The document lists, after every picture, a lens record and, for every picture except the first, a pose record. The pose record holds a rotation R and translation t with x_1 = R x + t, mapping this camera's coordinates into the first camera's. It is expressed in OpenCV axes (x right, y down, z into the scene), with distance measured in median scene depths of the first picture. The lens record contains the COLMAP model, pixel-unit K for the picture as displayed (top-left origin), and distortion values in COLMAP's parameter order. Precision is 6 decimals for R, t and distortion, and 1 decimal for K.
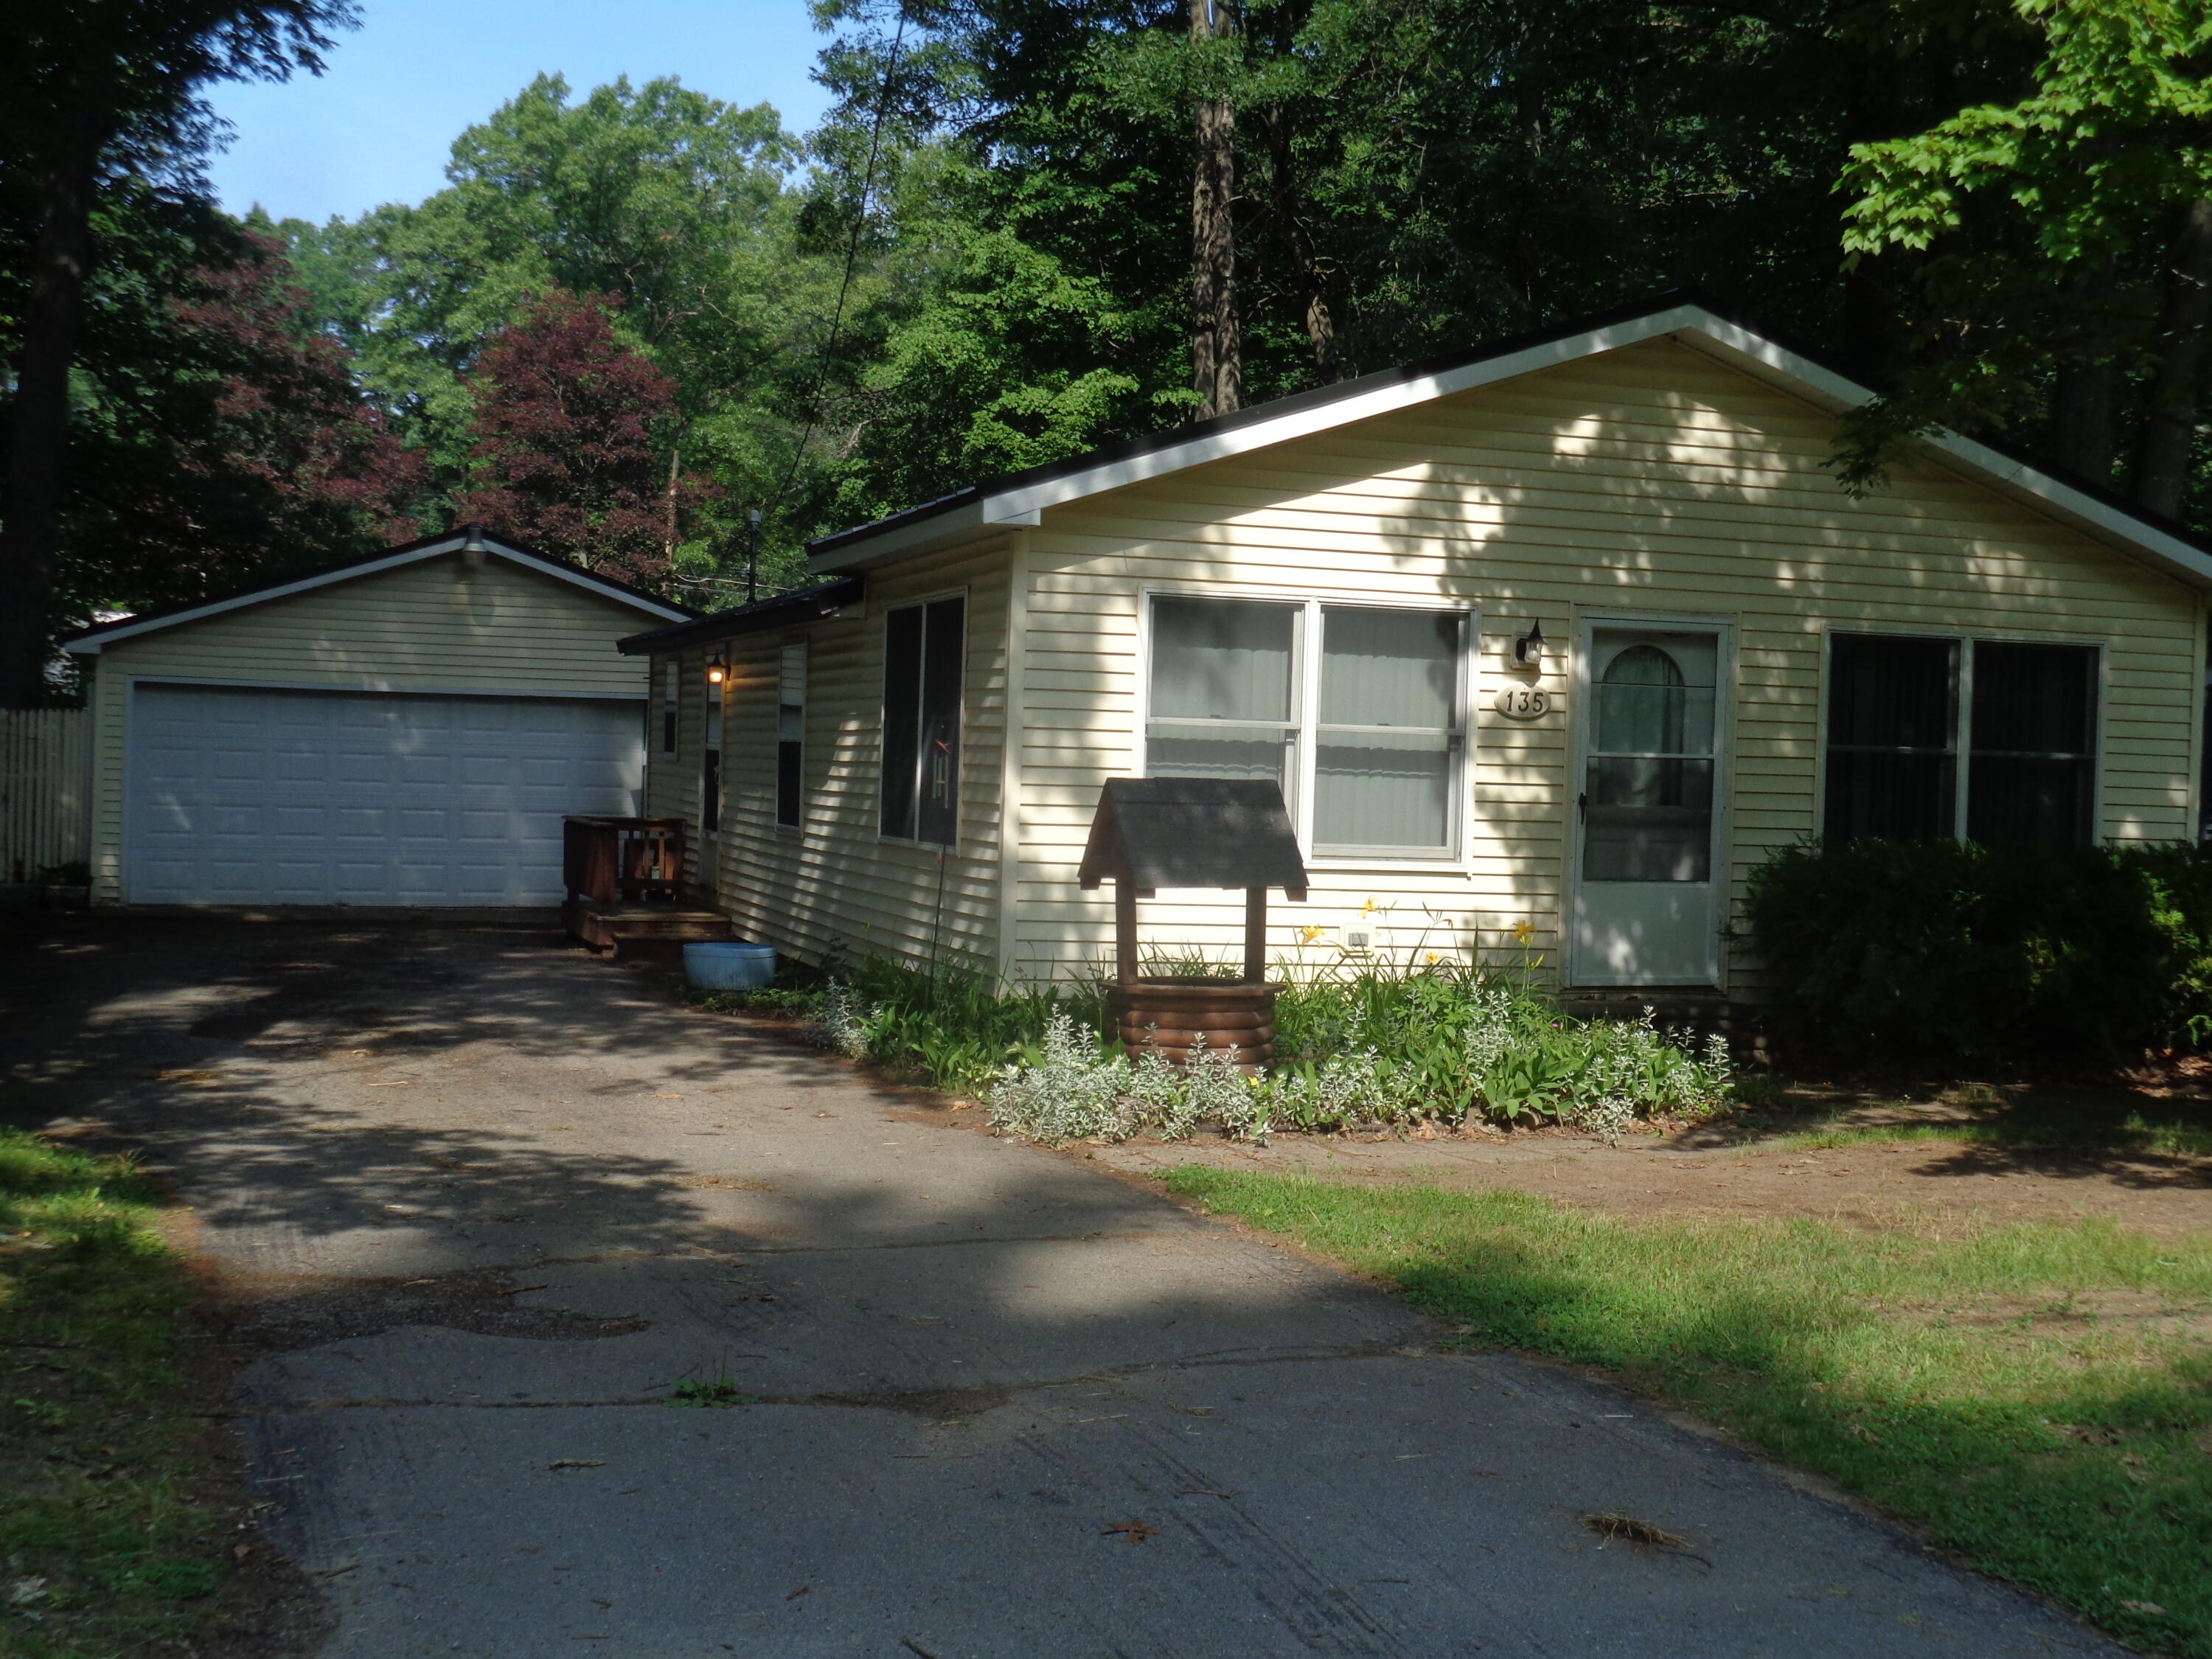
lens RADIAL K [[2791.5, 0, 1113.8], [0, 2791.5, 820.0], [0, 0, 1]] dist [0.028831, 0.000000]
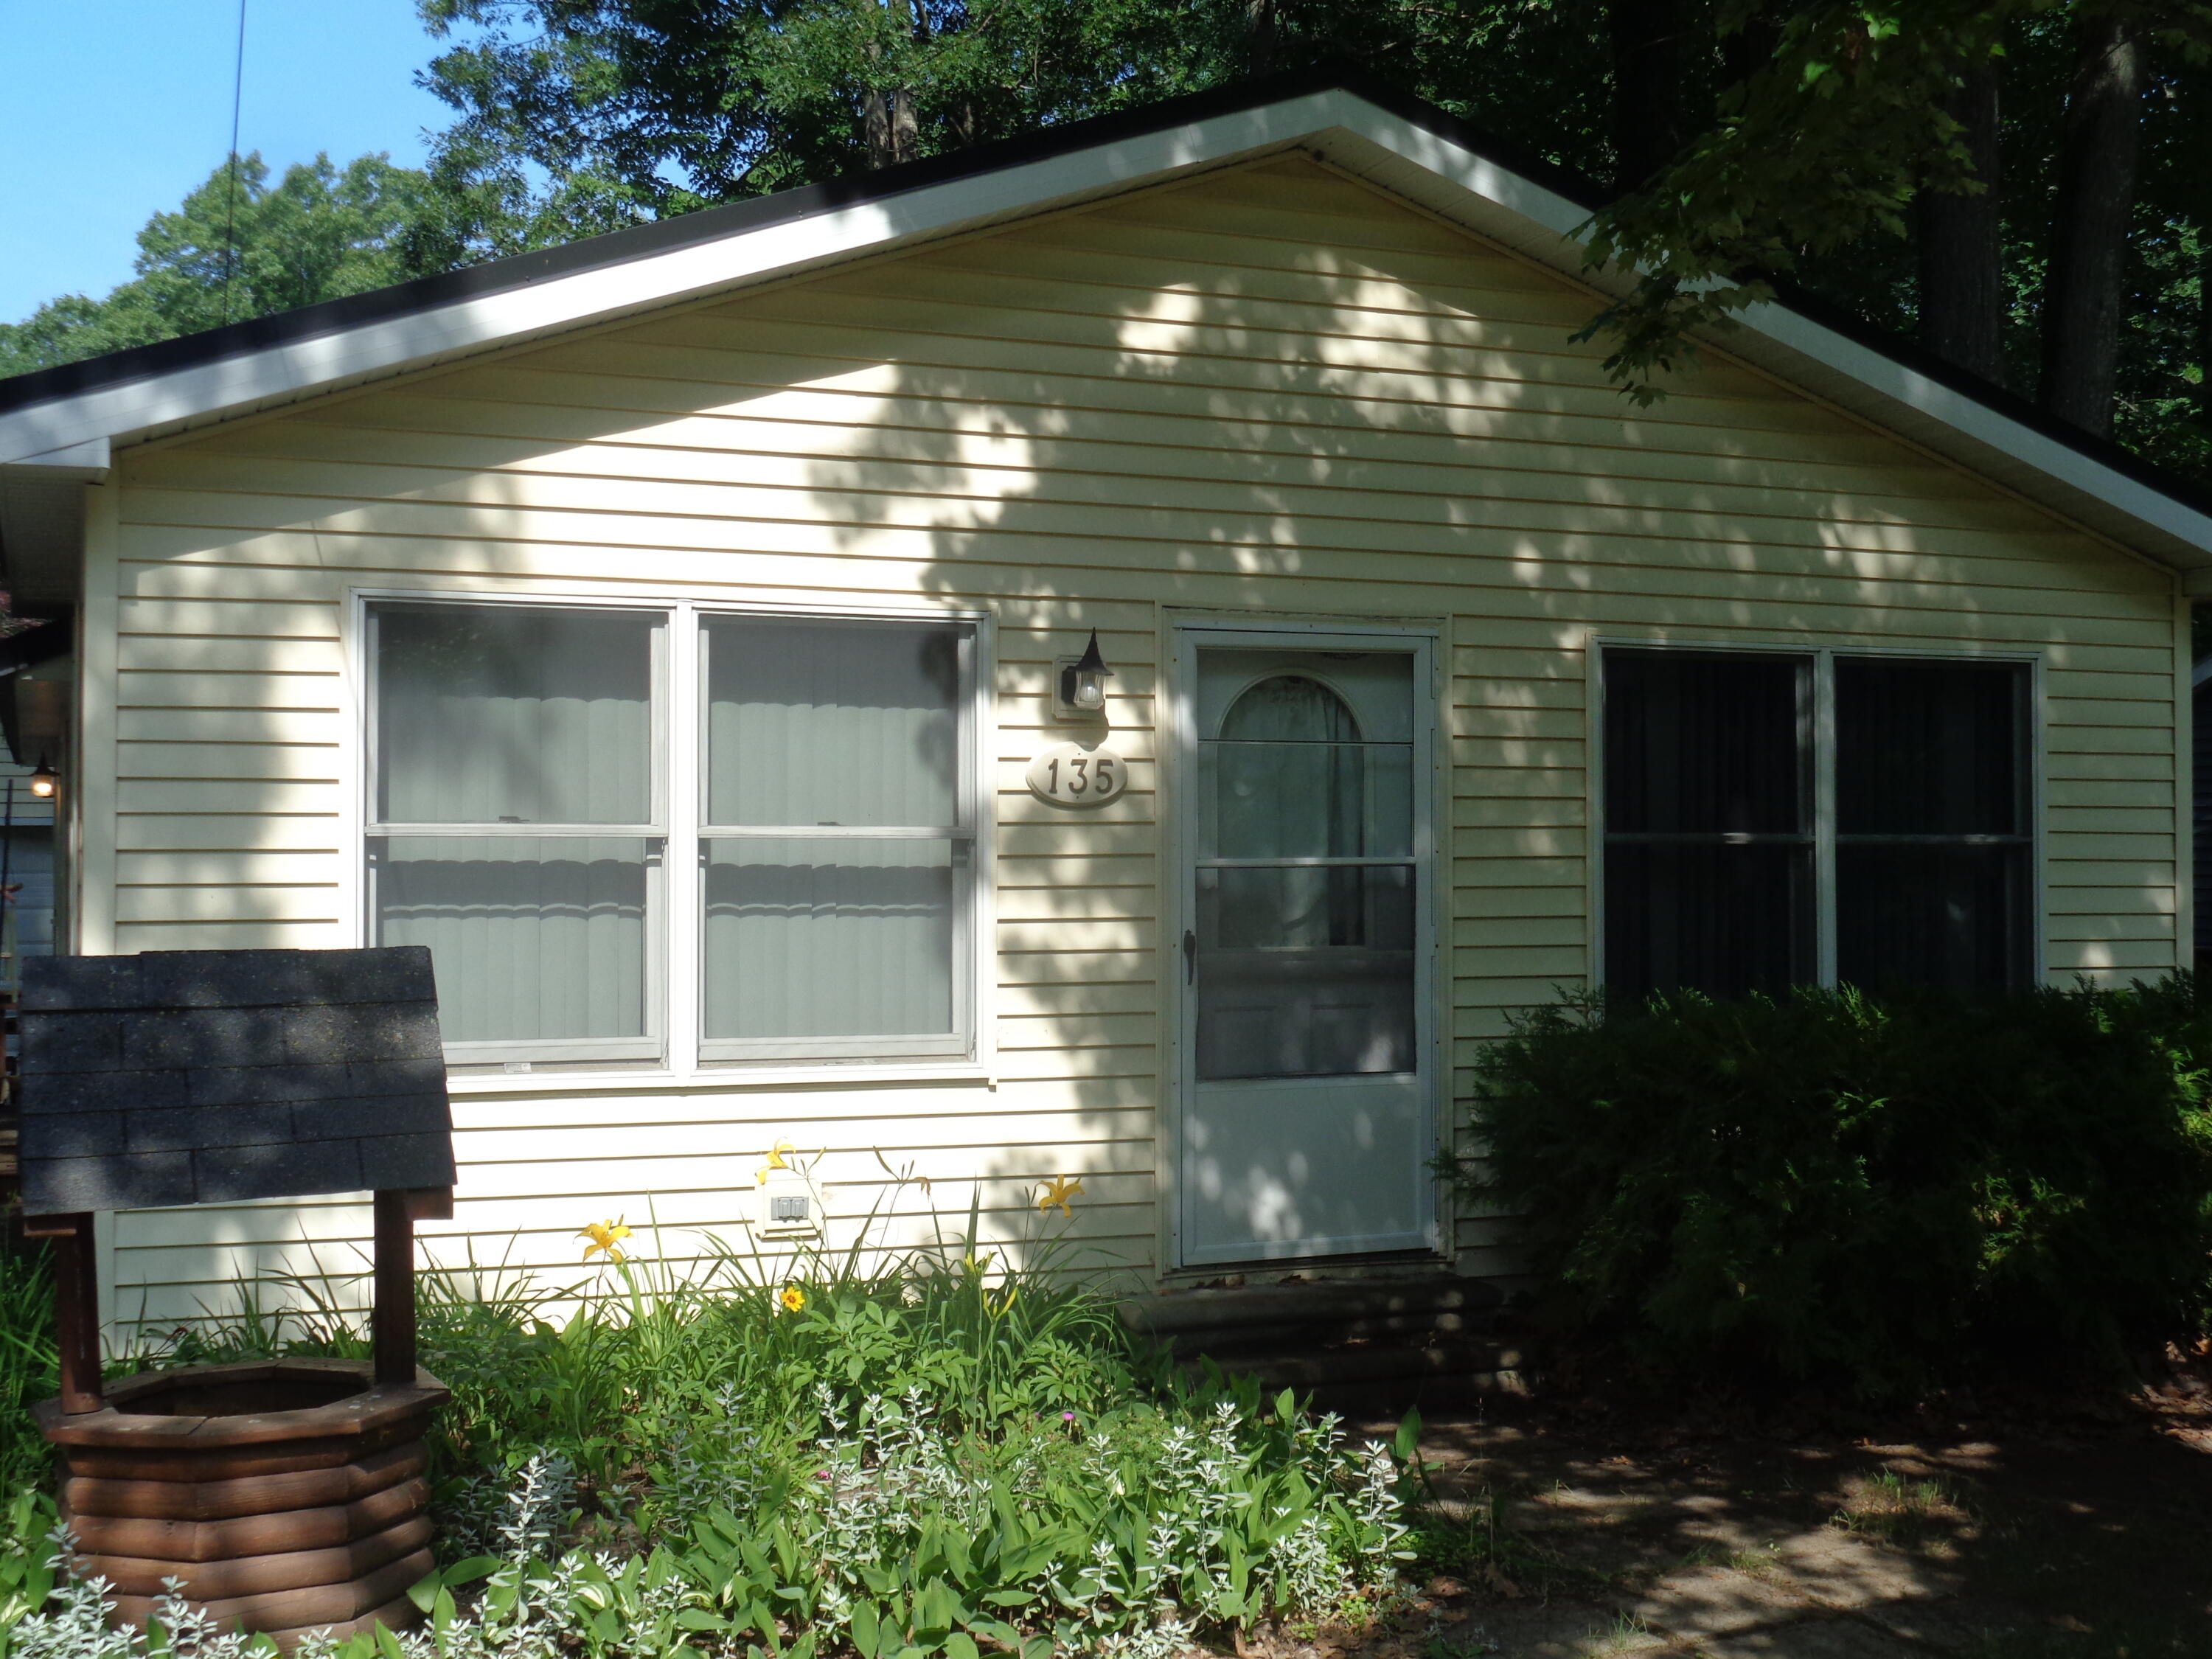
lens RADIAL K [[2791.5, 0, 1101.9], [0, 2791.5, 839.0], [0, 0, 1]] dist [0.028831, 0.000000]
pose [[0.997855, -0.033209, 0.056411, 0.117611], [0.035065, 0.998865, -0.032228, -0.010821], [-0.055277, 0.034137, 0.997887, 0.423411]]
